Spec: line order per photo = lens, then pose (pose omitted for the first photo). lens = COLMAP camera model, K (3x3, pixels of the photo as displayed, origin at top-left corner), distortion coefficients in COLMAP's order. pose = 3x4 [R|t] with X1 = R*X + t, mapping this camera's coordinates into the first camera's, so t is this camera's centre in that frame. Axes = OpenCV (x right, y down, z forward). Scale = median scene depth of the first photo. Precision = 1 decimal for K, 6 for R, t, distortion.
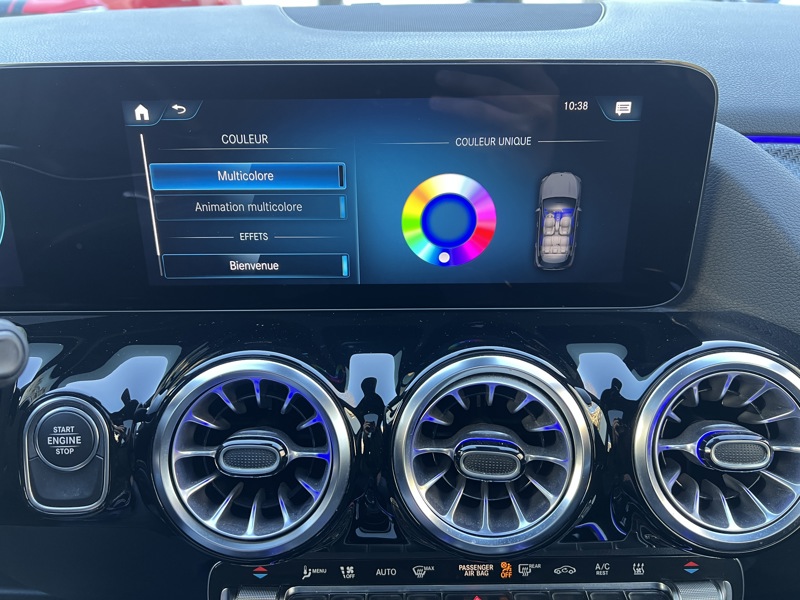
lens RADIAL K [[610.3, 0, 400.0], [0, 610.3, 300.0], [0, 0, 1]] dist [0.108970, -0.110210]
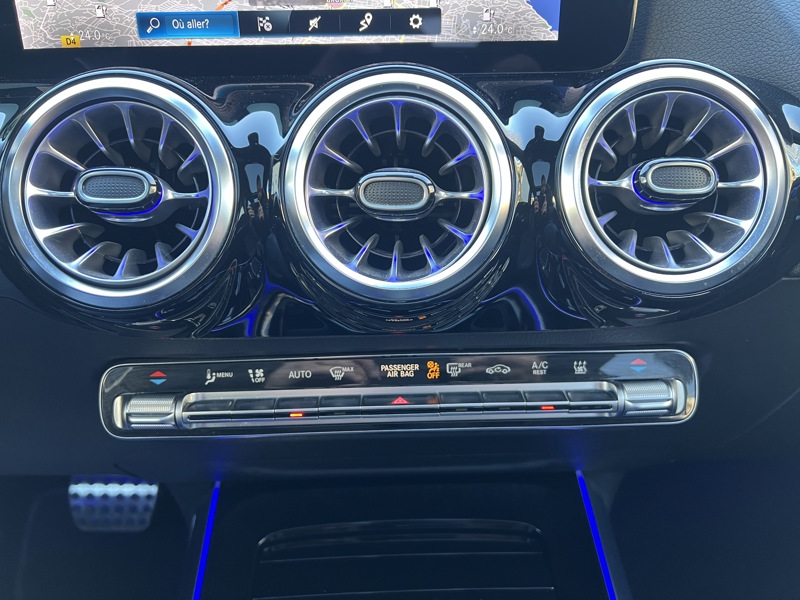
lens RADIAL K [[610.3, 0, 400.0], [0, 610.3, 300.0], [0, 0, 1]] dist [0.108970, -0.110210]
pose [[0.999894, -0.012801, 0.006913, 0.131511], [0.012963, 0.999630, -0.023908, 0.394862], [-0.006604, 0.023995, 0.999690, 0.122773]]
